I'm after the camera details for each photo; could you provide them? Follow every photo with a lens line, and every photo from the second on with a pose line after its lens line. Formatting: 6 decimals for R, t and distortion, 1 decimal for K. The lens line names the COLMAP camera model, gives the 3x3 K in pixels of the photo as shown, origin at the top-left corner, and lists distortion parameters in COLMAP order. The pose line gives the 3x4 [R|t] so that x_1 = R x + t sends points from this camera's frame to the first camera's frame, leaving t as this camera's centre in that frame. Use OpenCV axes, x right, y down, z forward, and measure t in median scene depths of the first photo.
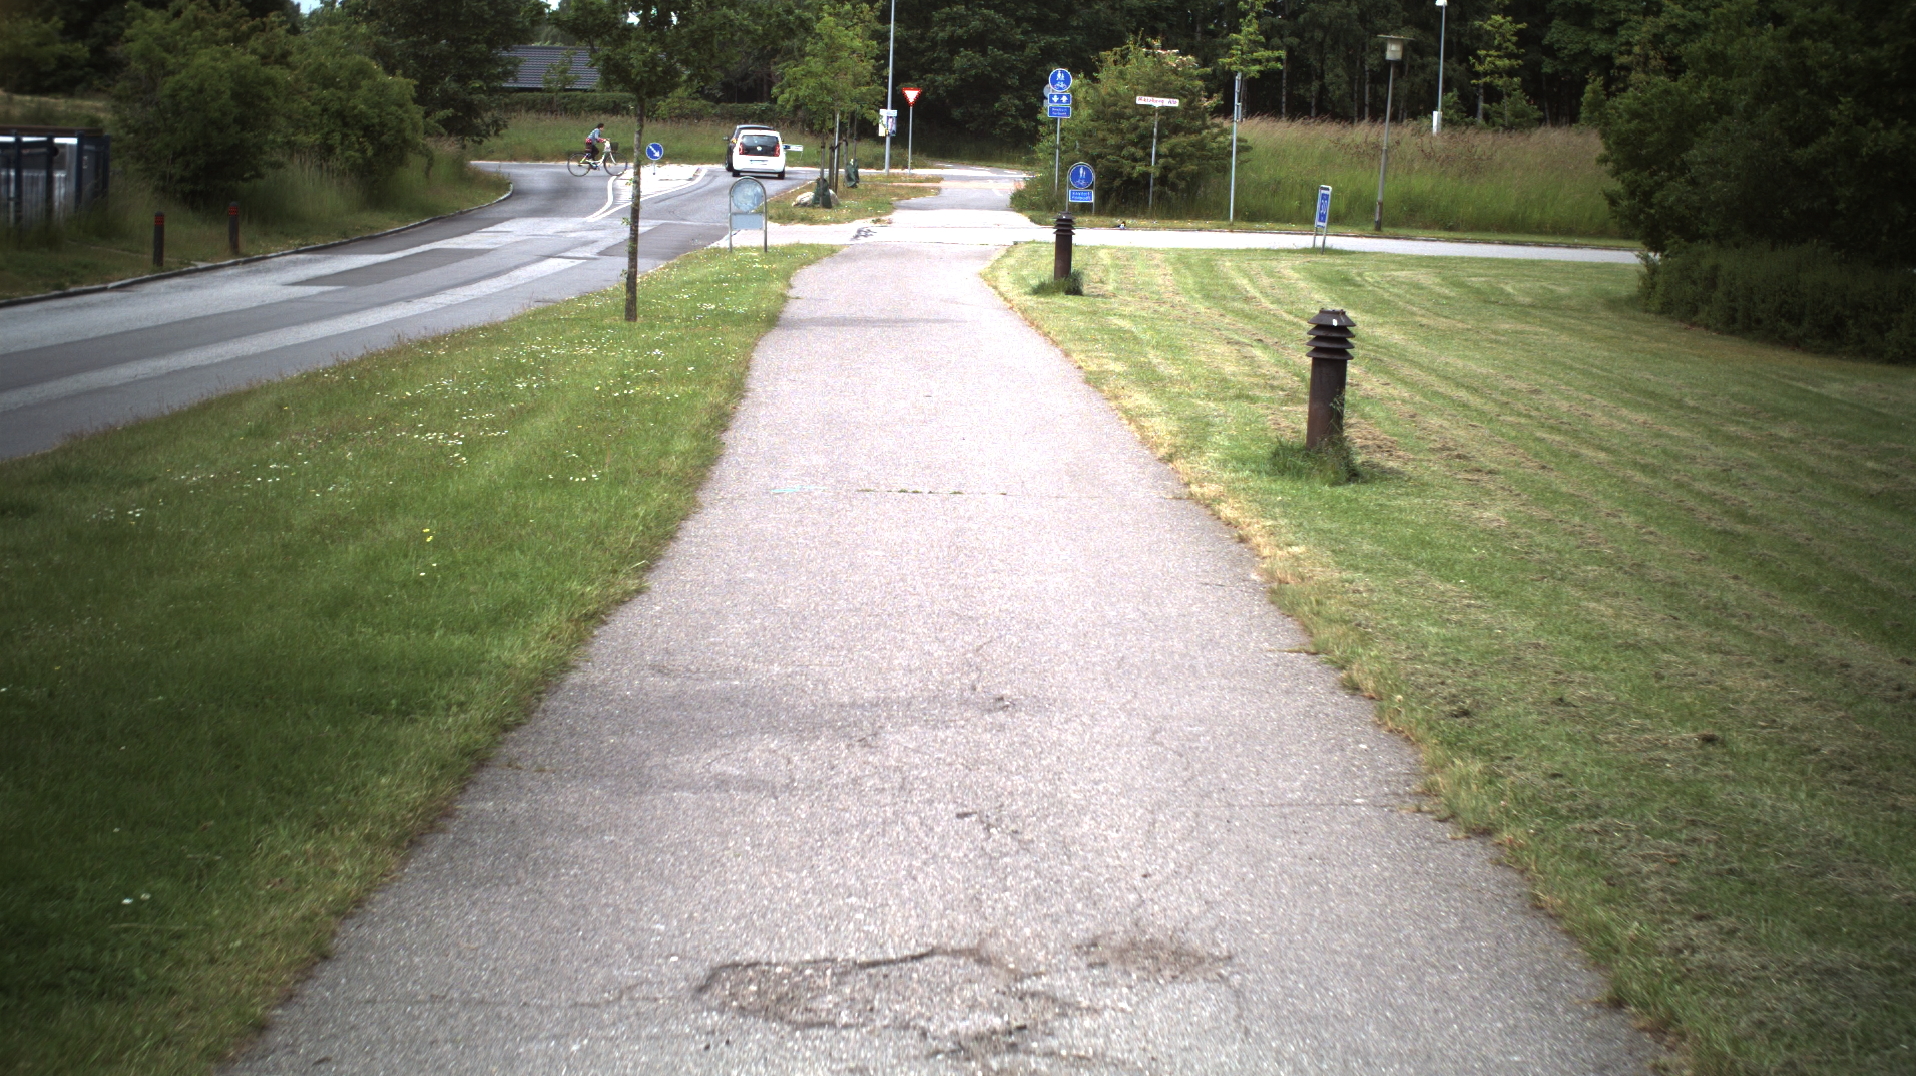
lens RADIAL K [[3401.3, 0, 958.0], [0, 3401.3, 538.0], [0, 0, 1]] dist [-0.305215, 0.449735]
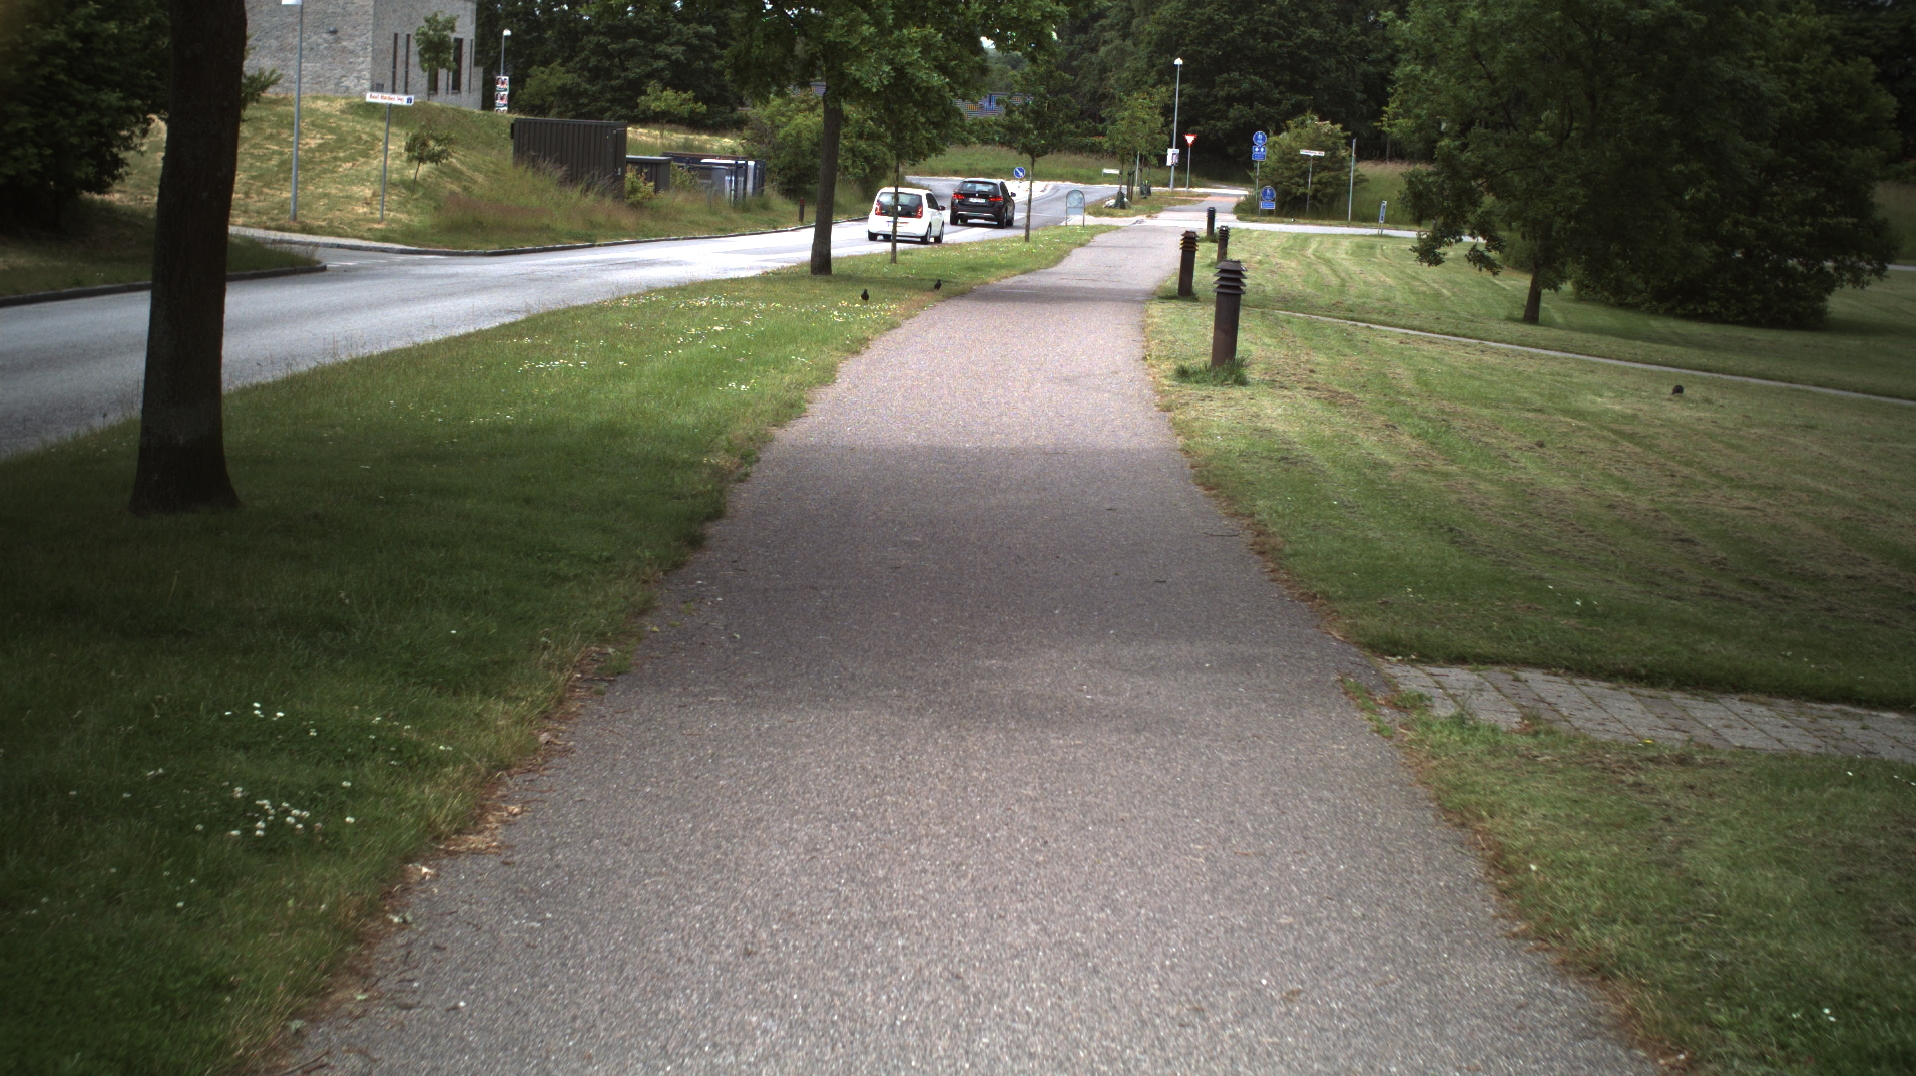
lens RADIAL K [[3401.3, 0, 958.0], [0, 3401.3, 538.0], [0, 0, 1]] dist [-0.305215, 0.449735]
pose [[0.994878, 0.029239, -0.096758, 0.053066], [-0.029740, 0.999551, -0.003738, 0.084425], [0.096605, 0.006597, 0.995301, -0.774467]]
